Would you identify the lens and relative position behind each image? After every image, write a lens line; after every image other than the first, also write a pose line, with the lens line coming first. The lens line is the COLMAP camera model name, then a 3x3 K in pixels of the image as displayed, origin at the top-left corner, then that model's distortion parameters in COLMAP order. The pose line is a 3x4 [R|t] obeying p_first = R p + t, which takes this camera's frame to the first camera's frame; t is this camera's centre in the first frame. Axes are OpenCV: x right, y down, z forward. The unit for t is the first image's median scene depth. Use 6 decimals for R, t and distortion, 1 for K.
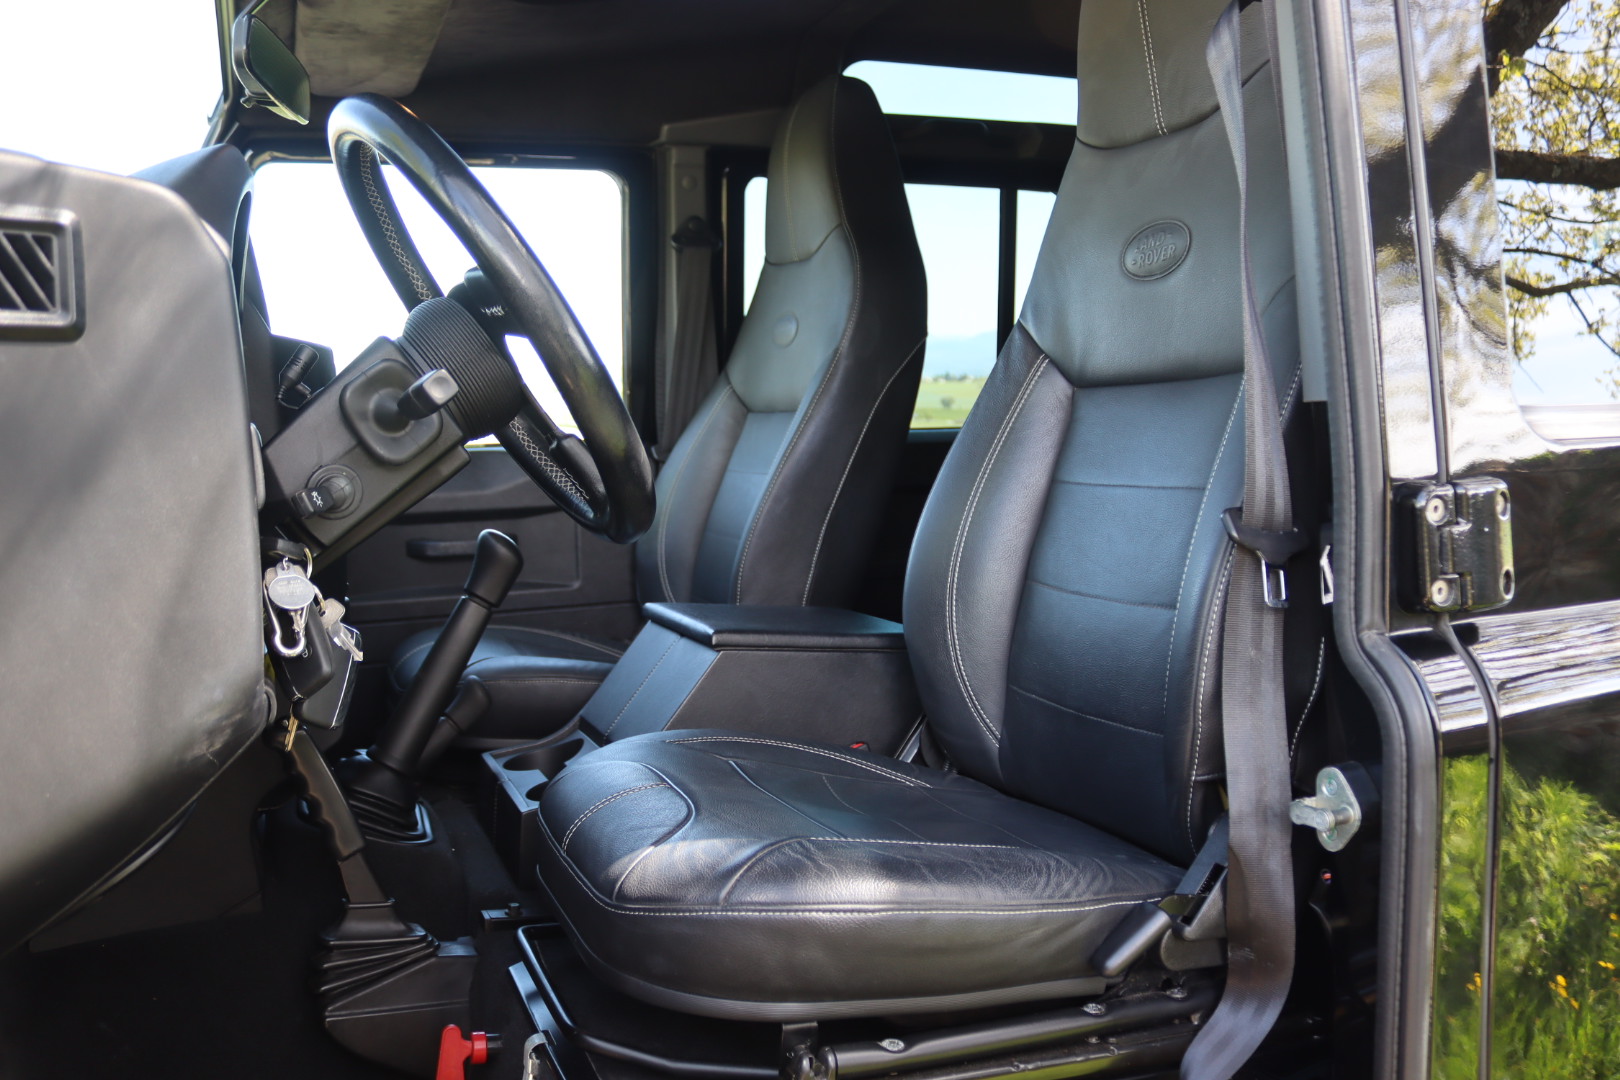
lens RADIAL K [[1318.7, 0, 810.0], [0, 1318.7, 540.0], [0, 0, 1]] dist [-0.169208, 0.134217]
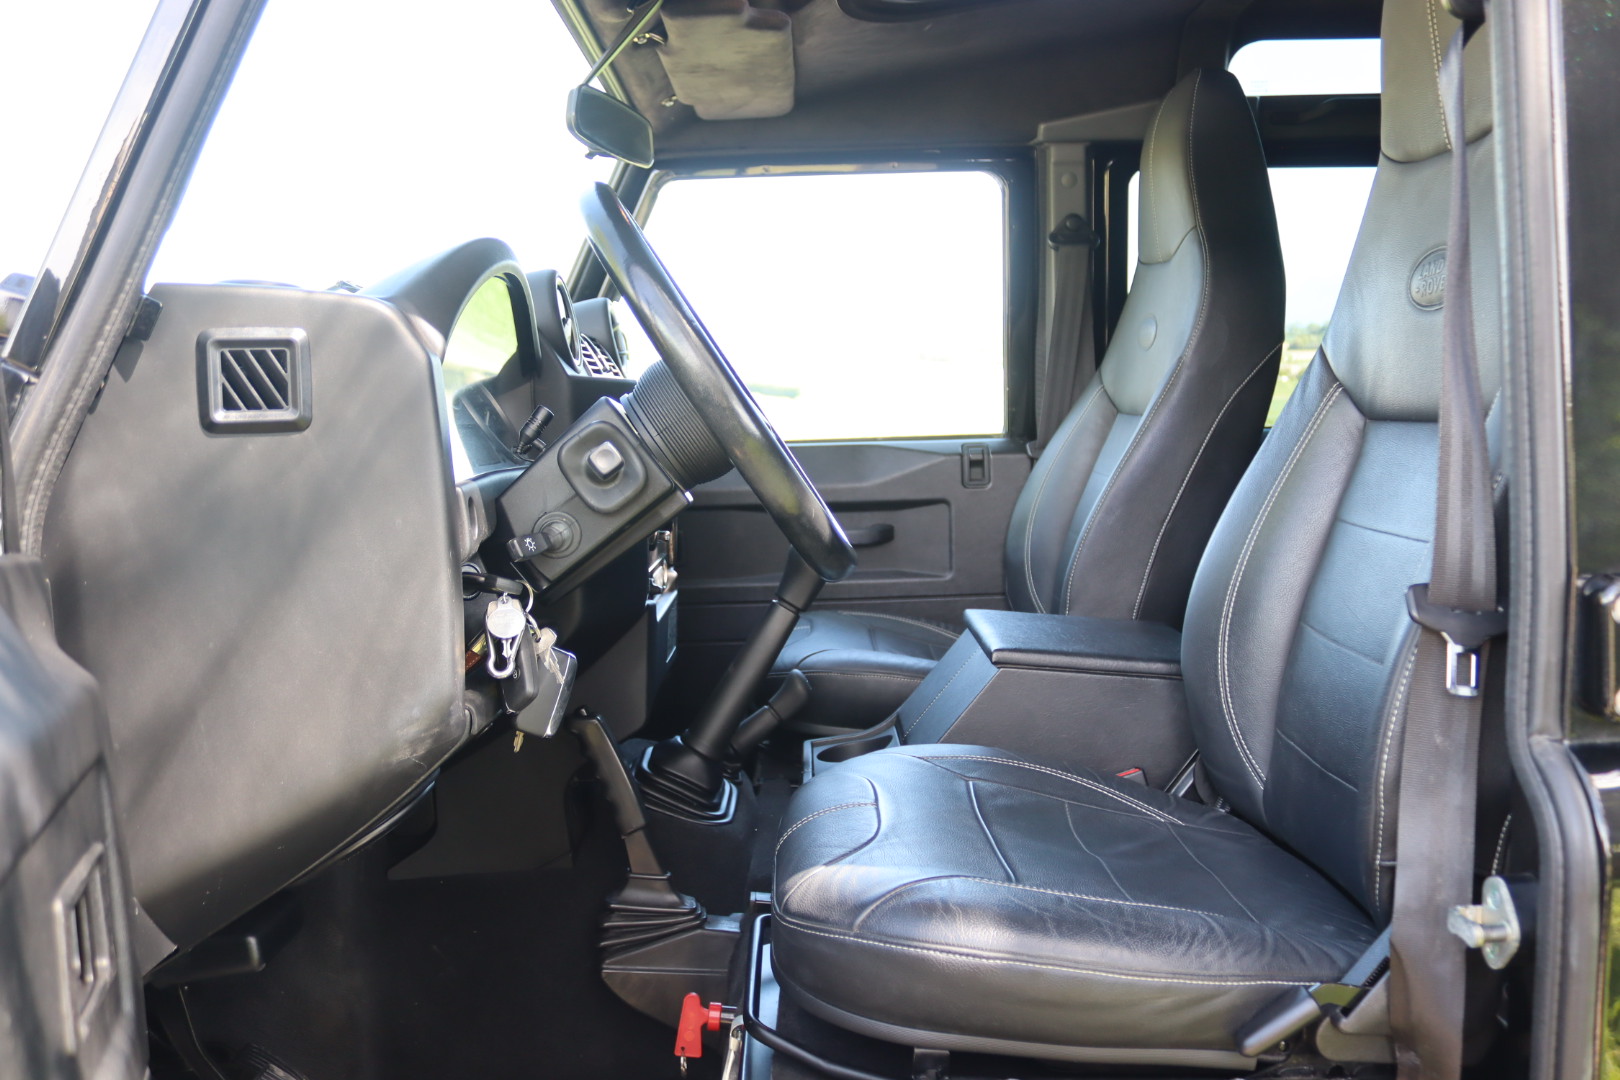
lens RADIAL K [[1318.7, 0, 810.0], [0, 1318.7, 540.0], [0, 0, 1]] dist [-0.169208, 0.134217]
pose [[0.928223, 0.042506, -0.369589, 0.244976], [-0.030131, 0.998777, 0.039196, -0.075025], [0.370803, -0.025247, 0.928368, -0.010557]]
